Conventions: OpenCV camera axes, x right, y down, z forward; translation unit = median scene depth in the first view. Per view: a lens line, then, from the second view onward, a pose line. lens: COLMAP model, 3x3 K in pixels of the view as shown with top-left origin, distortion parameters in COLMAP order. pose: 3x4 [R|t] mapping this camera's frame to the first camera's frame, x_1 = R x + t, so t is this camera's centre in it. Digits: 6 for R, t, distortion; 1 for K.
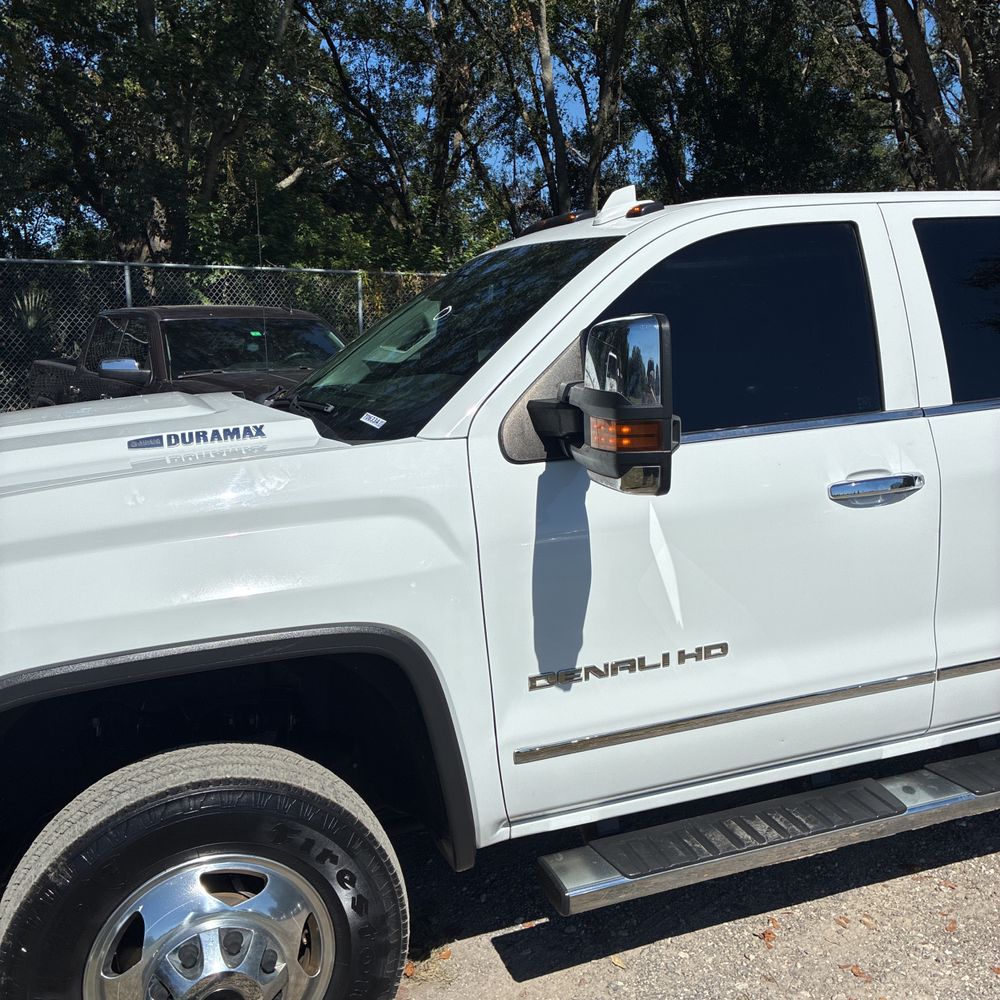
lens RADIAL K [[1015.3, 0, 495.2], [0, 1015.3, 497.8], [0, 0, 1]] dist [0.023238, -0.001743]
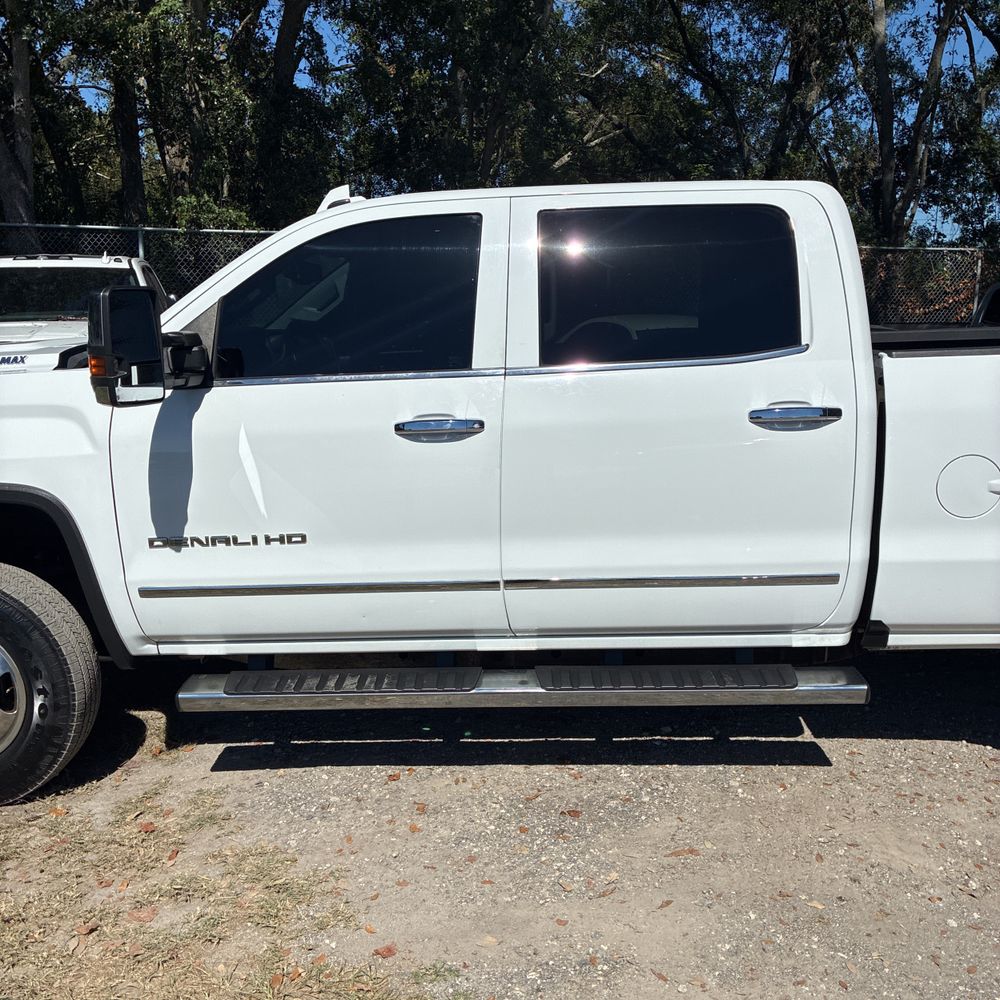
lens RADIAL K [[1015.3, 0, 495.2], [0, 1015.3, 497.8], [0, 0, 1]] dist [0.023238, -0.001743]
pose [[0.930206, 0.087264, -0.356514, 0.885143], [-0.075783, 0.996059, 0.046074, 0.013477], [0.359130, -0.015840, 0.933153, -0.150663]]
